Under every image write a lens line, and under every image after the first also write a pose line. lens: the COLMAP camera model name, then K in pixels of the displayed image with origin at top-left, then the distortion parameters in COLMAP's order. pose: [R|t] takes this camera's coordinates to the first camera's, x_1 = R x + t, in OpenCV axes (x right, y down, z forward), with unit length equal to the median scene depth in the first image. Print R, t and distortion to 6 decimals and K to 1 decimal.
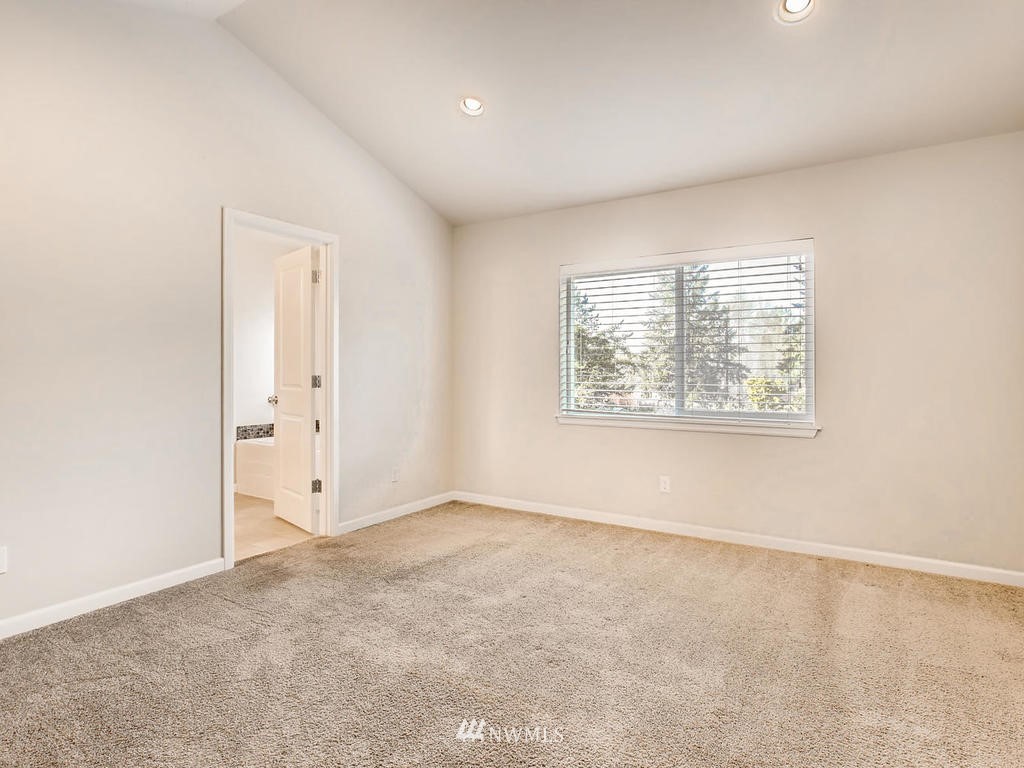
lens RADIAL K [[573.6, 0, 513.8], [0, 573.6, 380.1], [0, 0, 1]] dist [-0.013412, 0.003777]
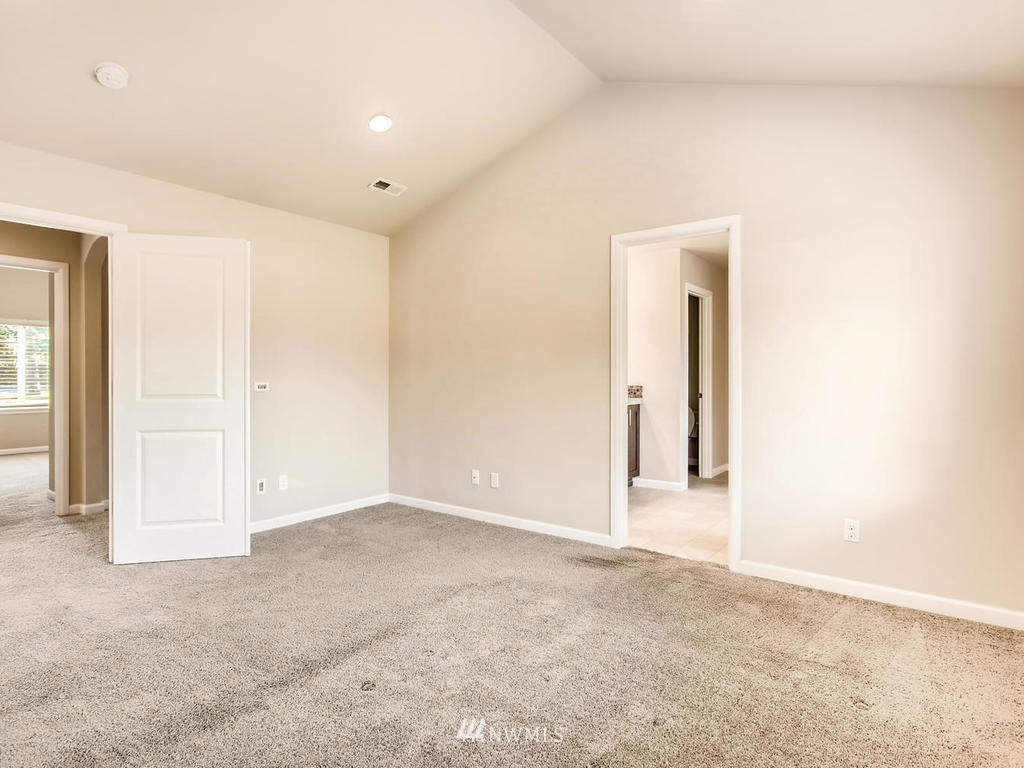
lens RADIAL K [[573.6, 0, 512.4], [0, 573.6, 380.0], [0, 0, 1]] dist [-0.013412, 0.003777]
pose [[-0.097814, 0.005784, -0.995188, 0.635367], [-0.020934, 0.999750, 0.007868, -0.011223], [0.994985, 0.021603, -0.097668, 0.858601]]
